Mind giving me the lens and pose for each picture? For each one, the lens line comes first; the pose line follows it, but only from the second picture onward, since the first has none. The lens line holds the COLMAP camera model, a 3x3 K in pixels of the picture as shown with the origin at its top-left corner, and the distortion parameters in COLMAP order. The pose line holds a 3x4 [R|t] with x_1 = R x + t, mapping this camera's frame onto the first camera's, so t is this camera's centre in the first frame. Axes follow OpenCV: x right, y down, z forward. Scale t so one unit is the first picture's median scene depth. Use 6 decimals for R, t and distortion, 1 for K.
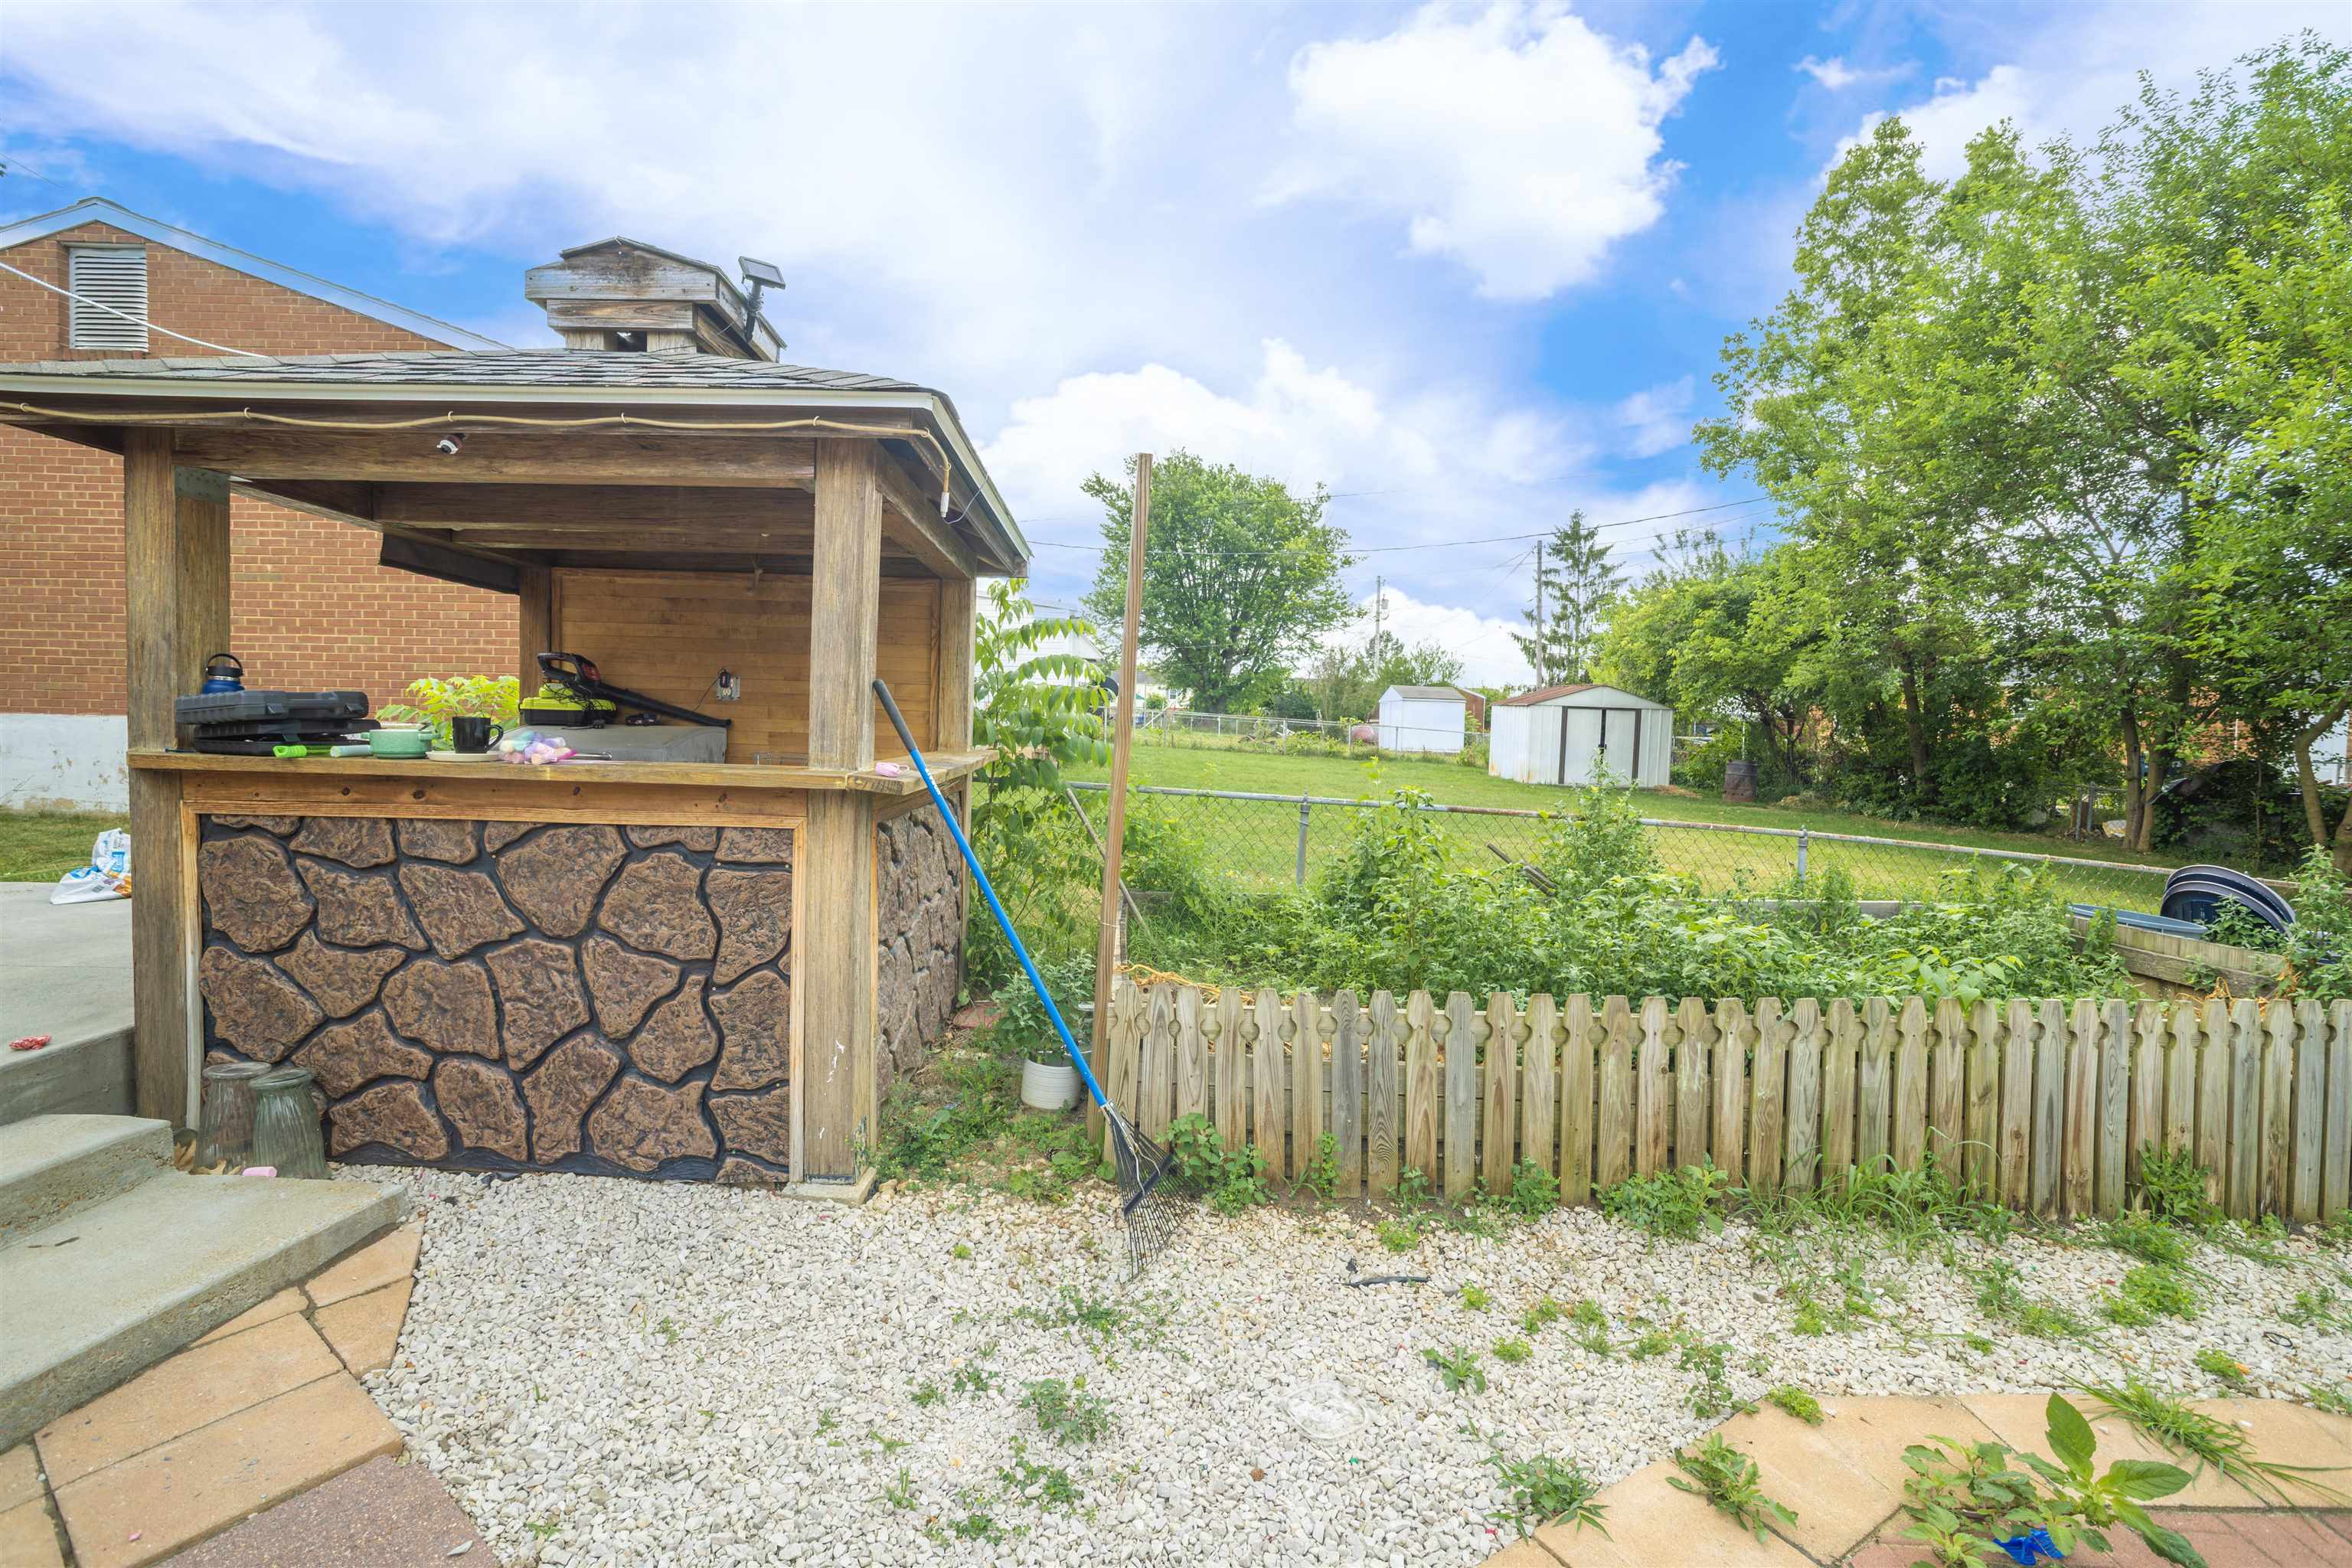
lens RADIAL K [[974.9, 0, 1176.2], [0, 974.9, 733.9], [0, 0, 1]] dist [-0.058889, 0.017554]
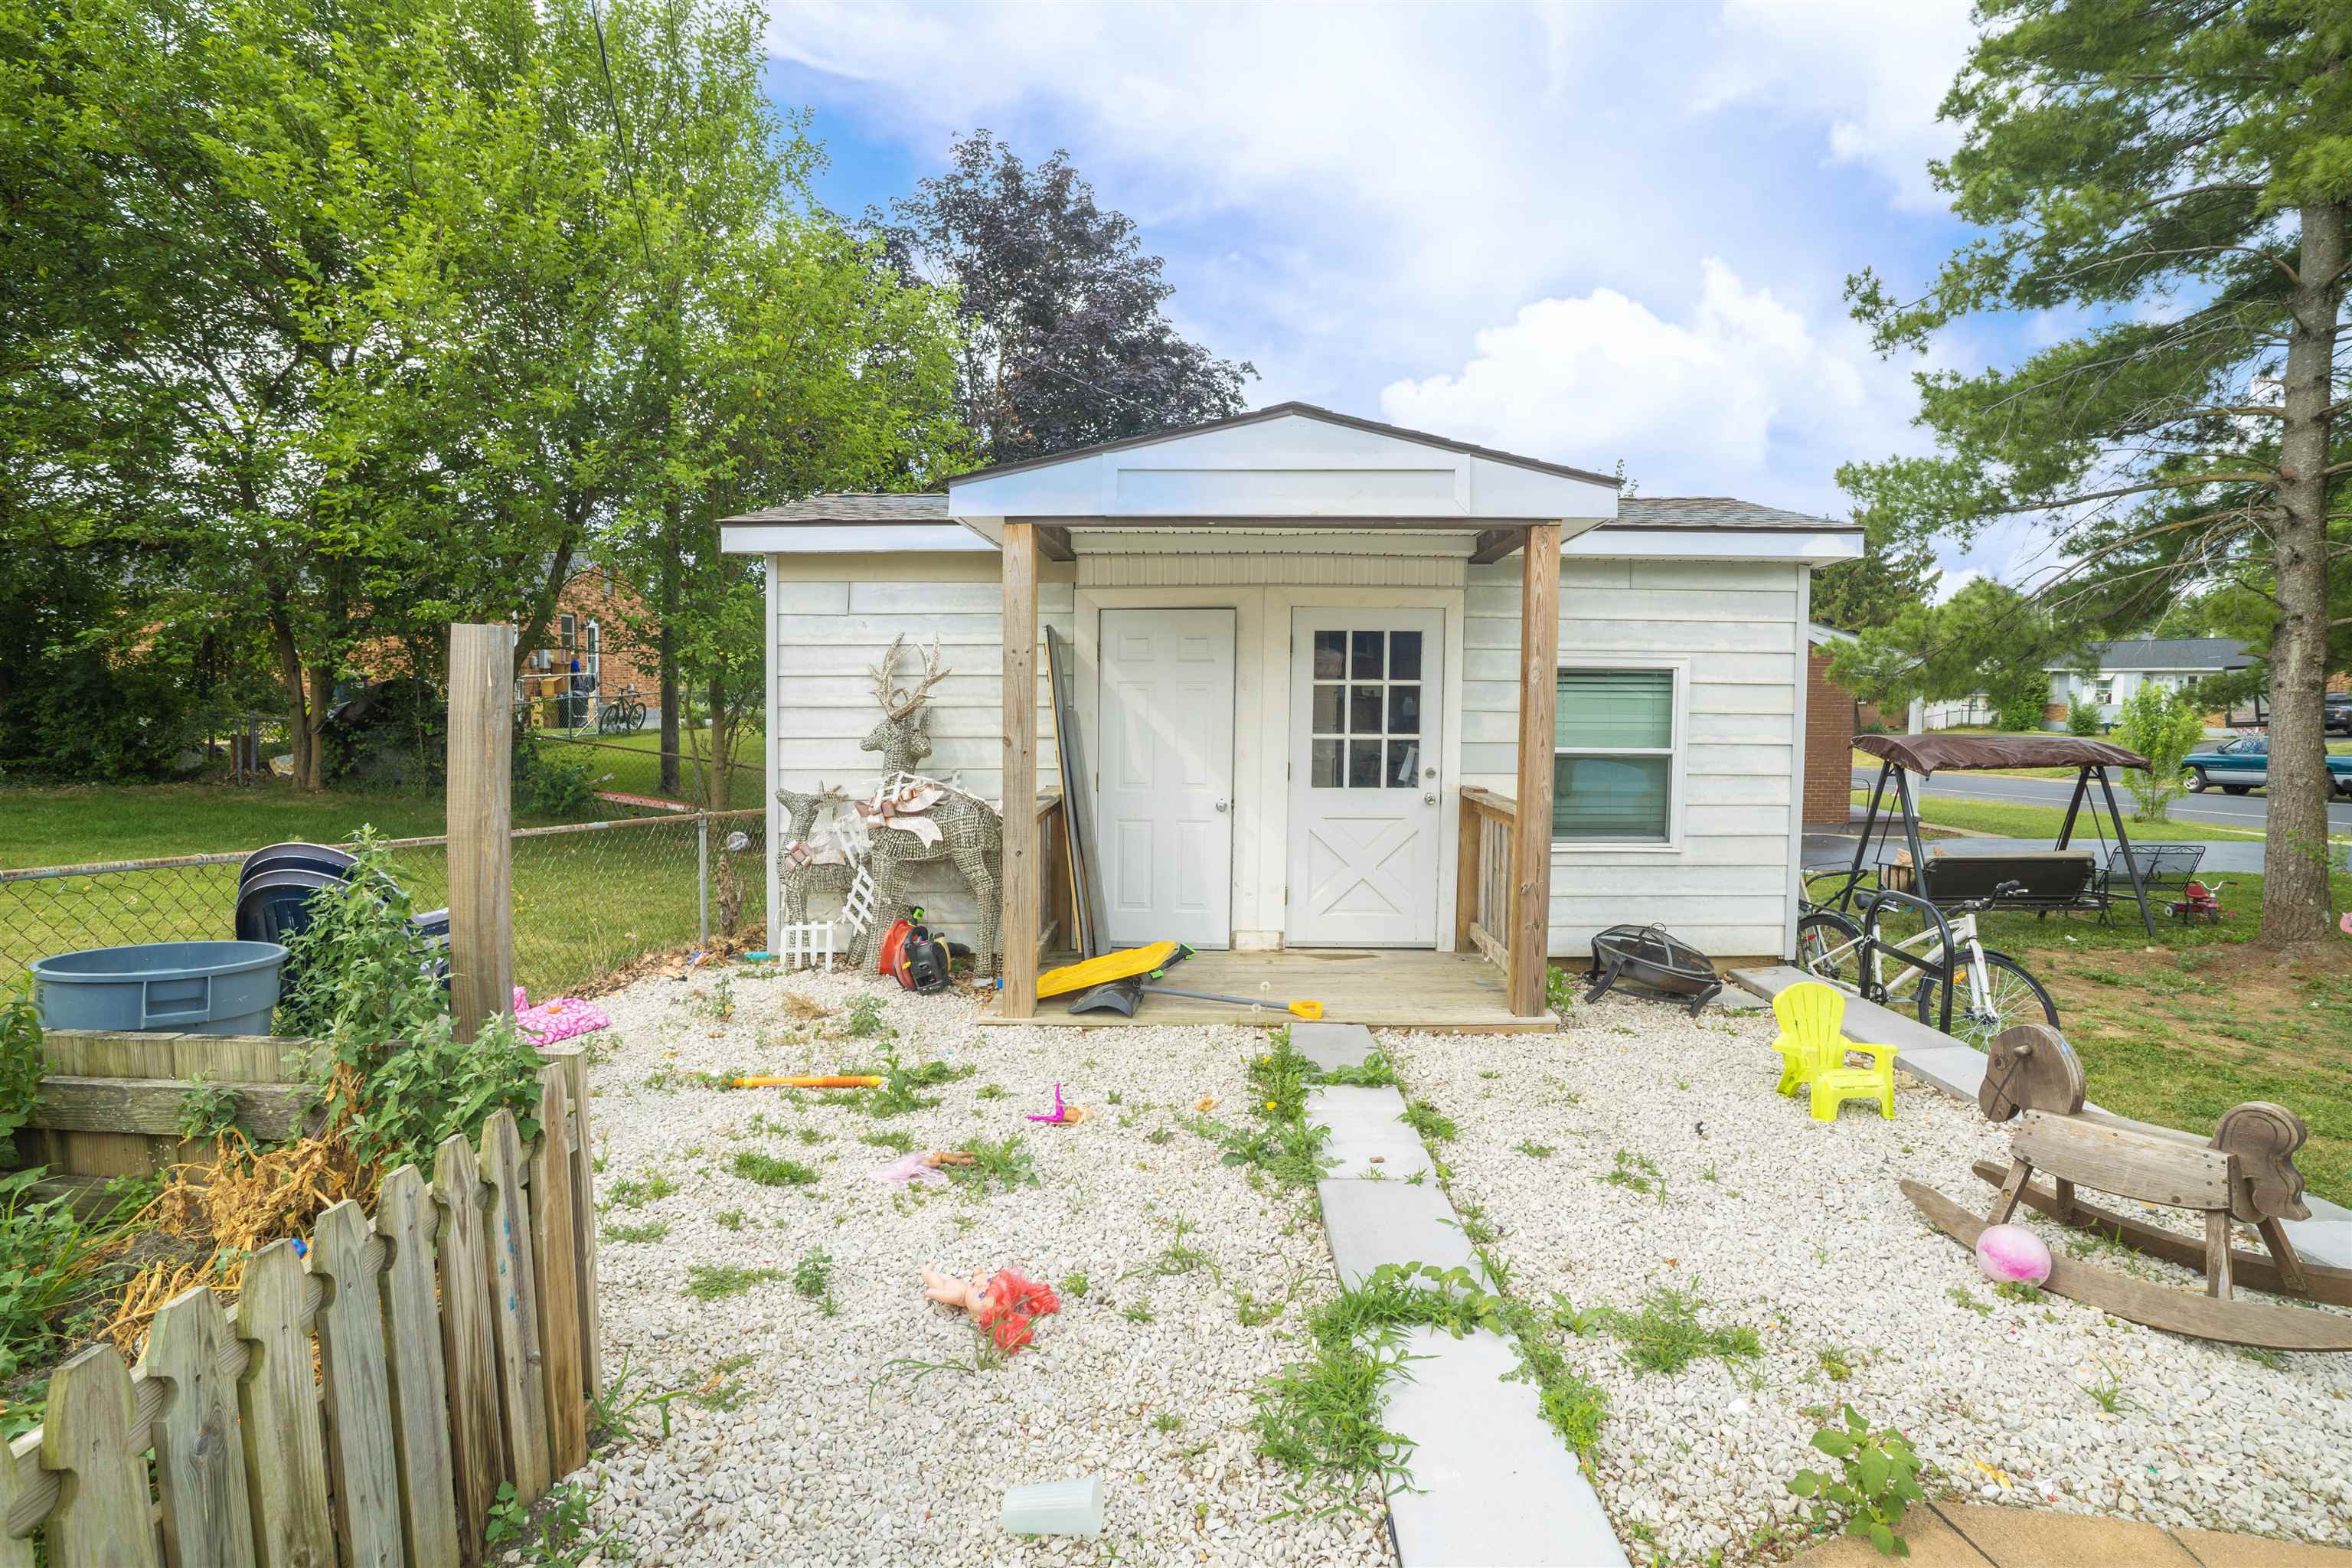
lens RADIAL K [[1004.0, 0, 1196.1], [0, 1004.0, 785.6], [0, 0, 1]] dist [-0.065373, 0.020585]
pose [[0.058686, -0.130770, 0.989674, 0.216446], [-0.001033, 0.991374, 0.131056, 0.006796], [-0.998276, -0.008714, 0.058044, 0.149117]]
